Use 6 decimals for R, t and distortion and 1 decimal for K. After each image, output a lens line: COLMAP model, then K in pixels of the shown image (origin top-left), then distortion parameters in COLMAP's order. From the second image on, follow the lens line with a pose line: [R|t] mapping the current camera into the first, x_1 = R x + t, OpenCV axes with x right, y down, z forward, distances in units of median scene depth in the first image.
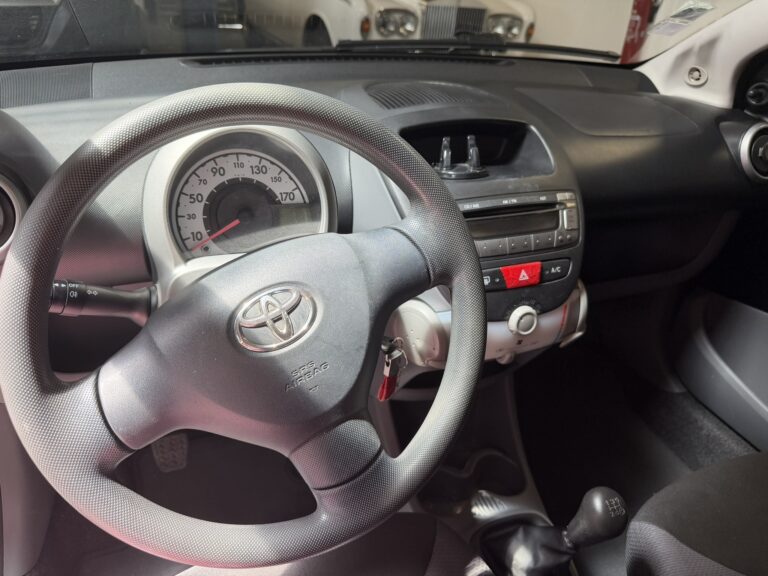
lens RADIAL K [[530.8, 0, 387.4], [0, 530.8, 290.7], [0, 0, 1]] dist [0.109936, -0.192531]
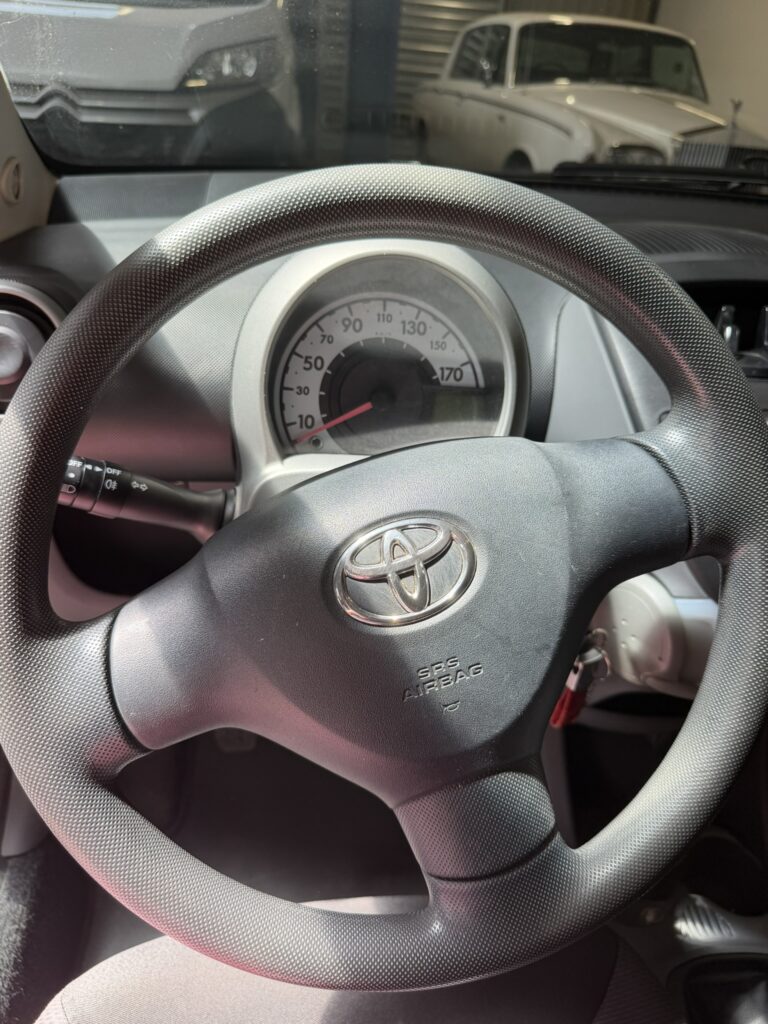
lens RADIAL K [[719.5, 0, 383.1], [0, 719.5, 488.1], [0, 0, 1]] dist [0.020578, -0.033149]
pose [[0.959420, 0.131713, -0.249329, -0.041880], [-0.144601, 0.988905, -0.034017, -0.006236], [0.242082, 0.068689, 0.967821, 0.202123]]
